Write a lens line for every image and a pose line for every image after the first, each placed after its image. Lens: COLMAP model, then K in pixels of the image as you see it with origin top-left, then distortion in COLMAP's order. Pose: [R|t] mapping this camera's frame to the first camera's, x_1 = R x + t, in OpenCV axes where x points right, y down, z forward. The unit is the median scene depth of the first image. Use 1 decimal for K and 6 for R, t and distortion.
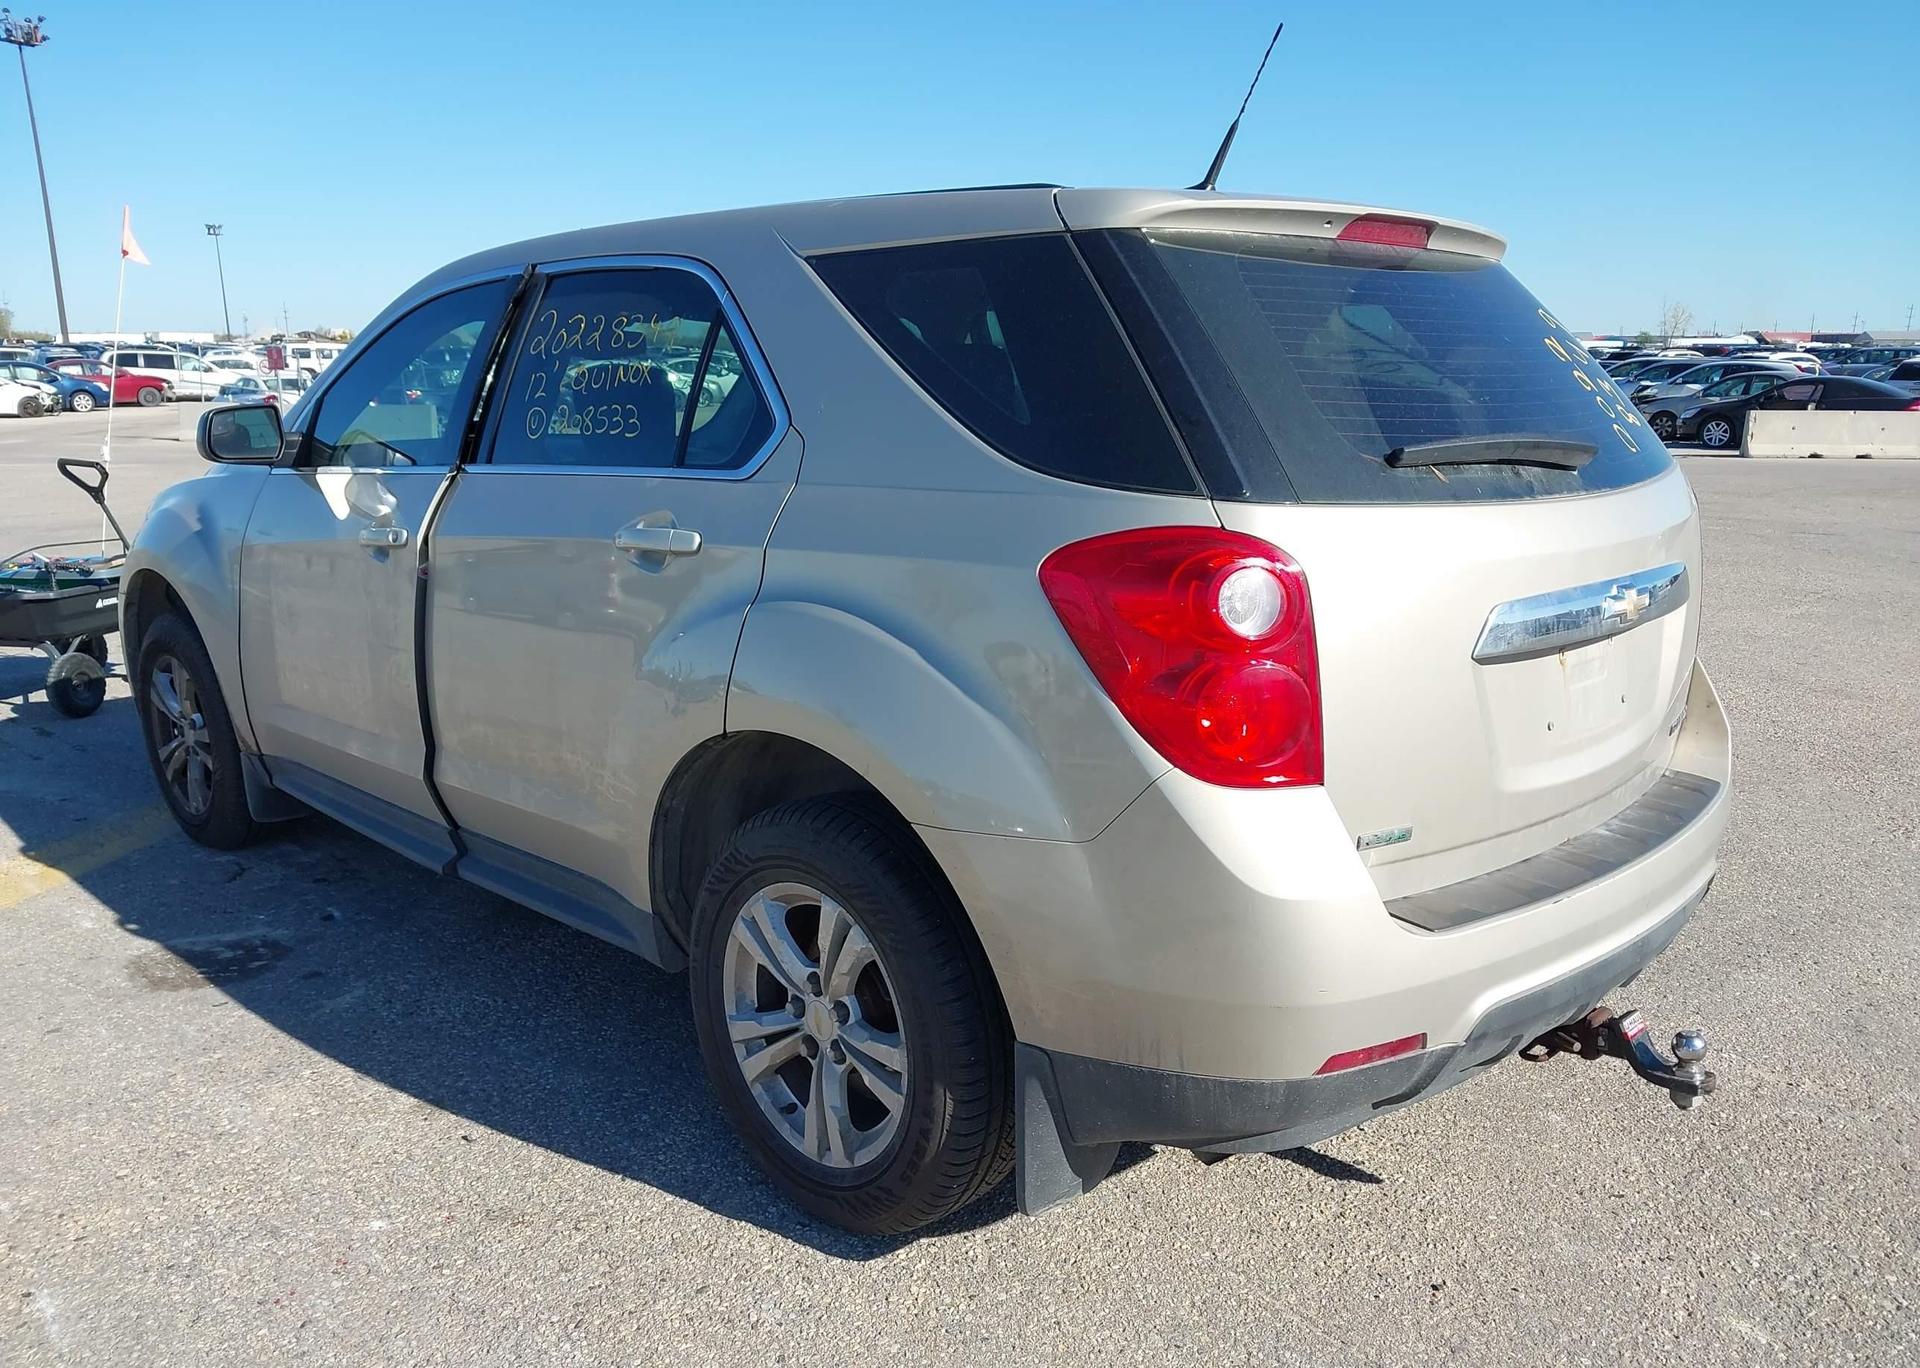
lens RADIAL K [[1513.9, 0, 976.5], [0, 1513.9, 696.0], [0, 0, 1]] dist [0.039832, -0.053831]
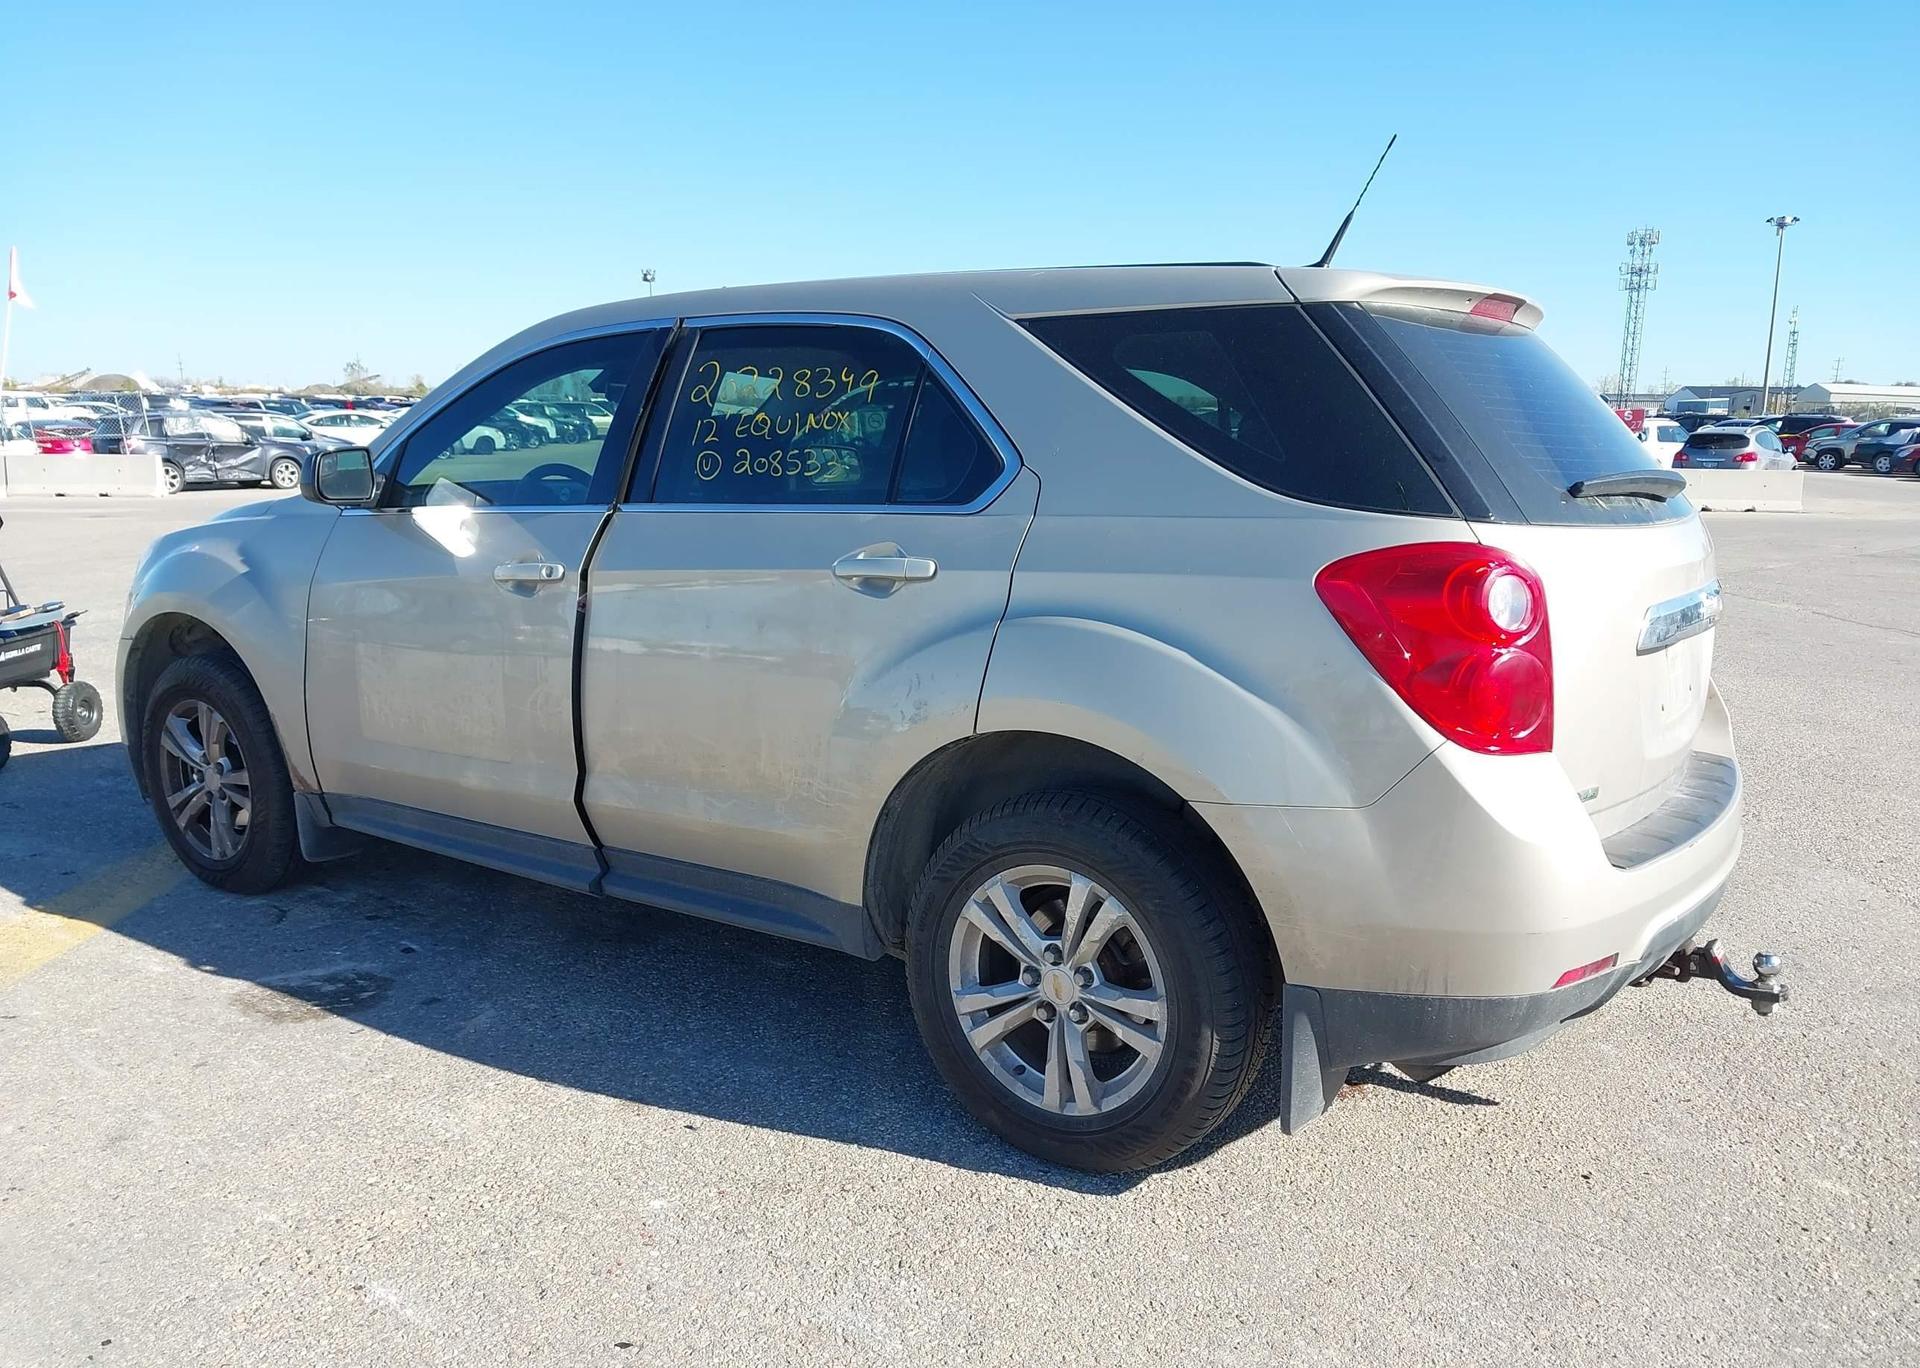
lens RADIAL K [[1513.9, 0, 962.4], [0, 1513.9, 691.5], [0, 0, 1]] dist [0.039832, -0.053831]
pose [[0.985015, -0.023396, 0.170877, -0.361690], [0.029738, 0.998957, -0.034653, 0.030475], [-0.169888, 0.039215, 0.984683, -0.111105]]
